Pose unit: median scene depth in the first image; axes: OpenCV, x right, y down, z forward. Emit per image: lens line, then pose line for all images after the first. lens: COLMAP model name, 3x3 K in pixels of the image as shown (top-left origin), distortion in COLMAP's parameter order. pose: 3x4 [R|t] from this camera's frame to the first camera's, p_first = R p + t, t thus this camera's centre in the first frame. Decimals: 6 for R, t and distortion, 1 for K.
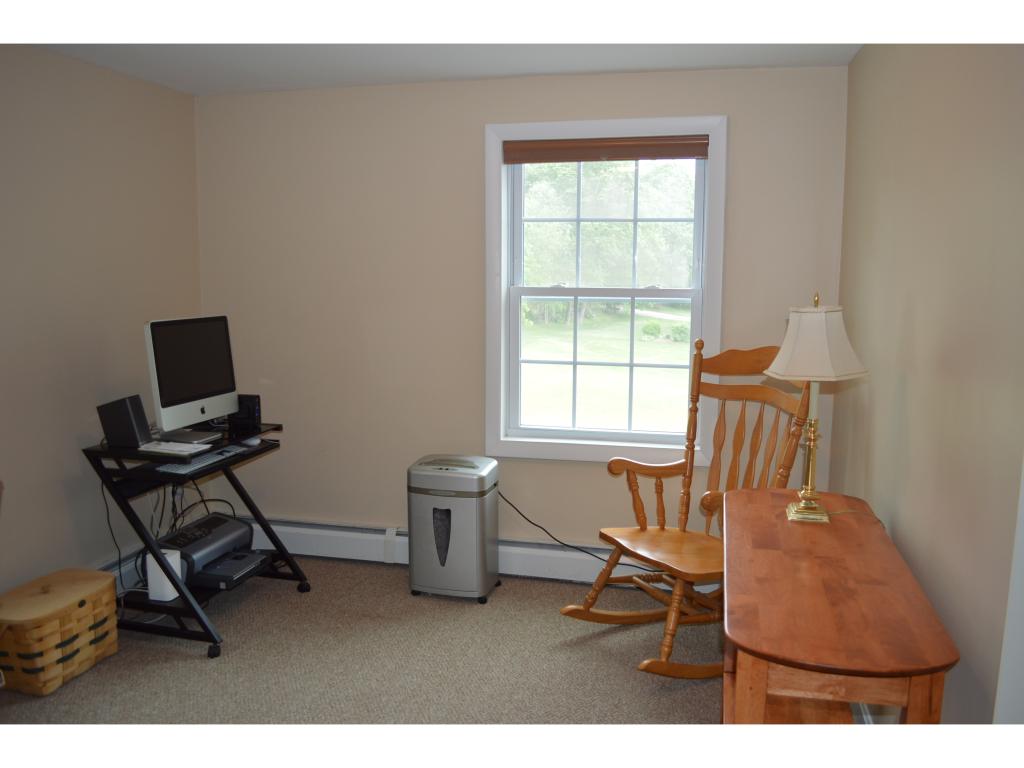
lens RADIAL K [[822.0, 0, 512.0], [0, 822.0, 384.0], [0, 0, 1]] dist [-0.079020, -0.001568]
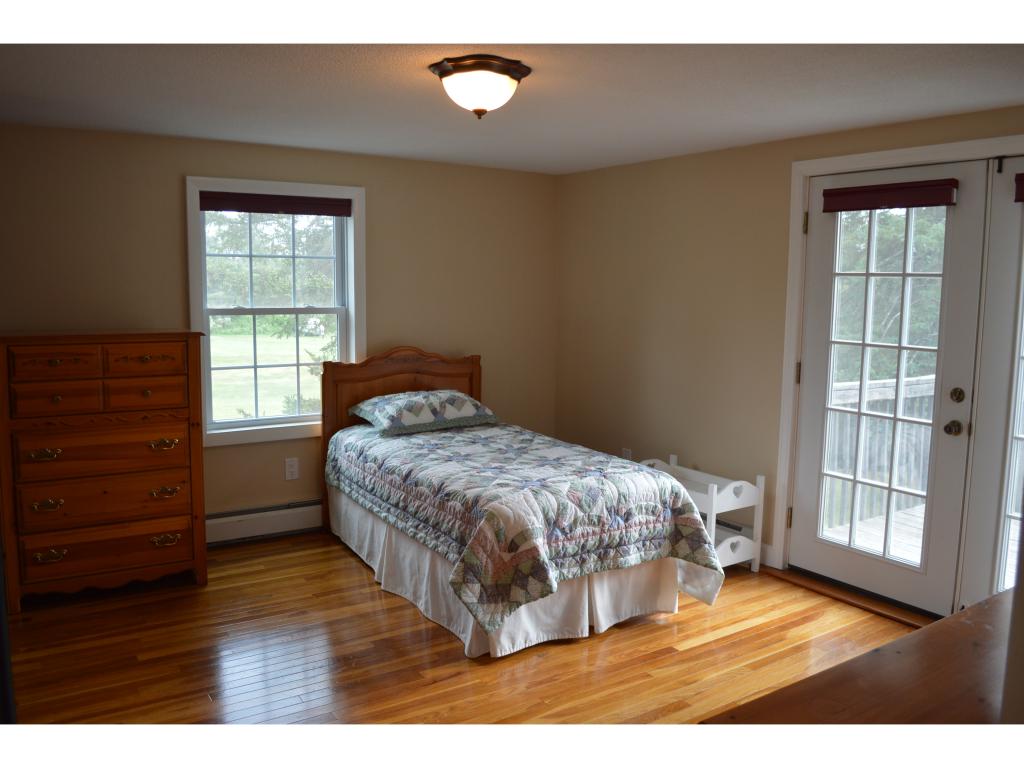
lens RADIAL K [[822.0, 0, 512.0], [0, 822.0, 384.0], [0, 0, 1]] dist [-0.079020, -0.001568]
pose [[0.679581, -0.080819, 0.729135, -0.591662], [0.100871, 0.994767, 0.016246, 0.021408], [-0.726633, 0.062508, 0.684177, -0.165117]]
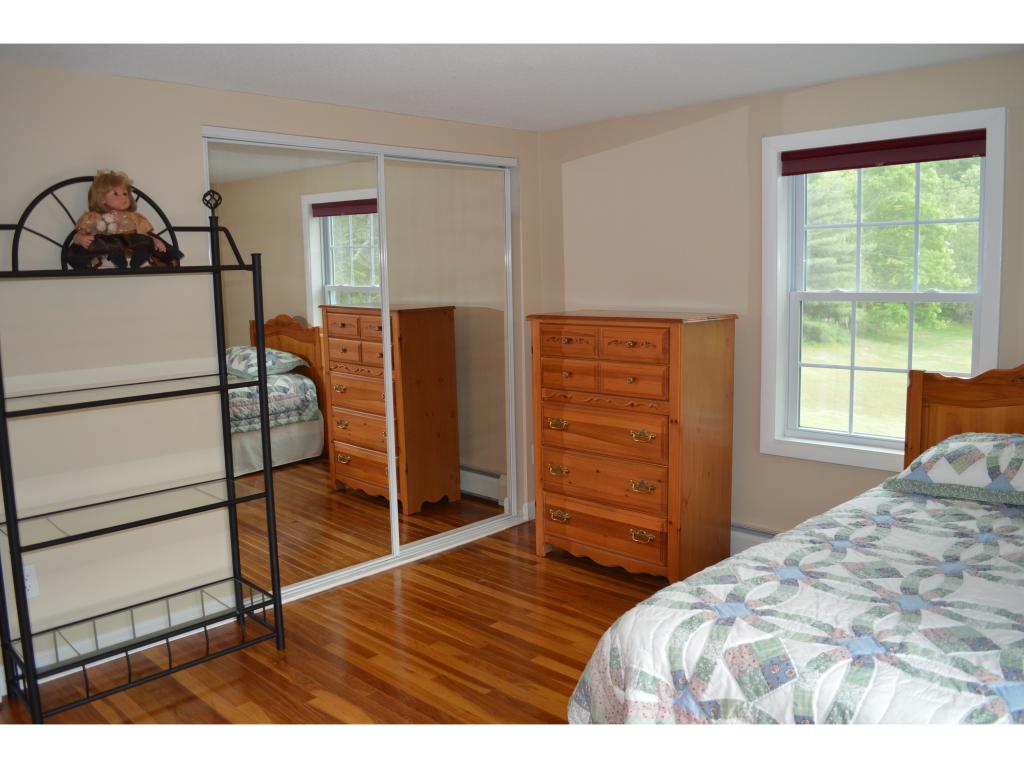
lens RADIAL K [[822.0, 0, 512.0], [0, 822.0, 384.0], [0, 0, 1]] dist [-0.079020, -0.001568]
pose [[0.861421, 0.044676, -0.505923, 0.223186], [-0.050383, 0.998727, 0.002409, 0.012881], [0.505387, 0.023415, 0.862575, -0.061721]]
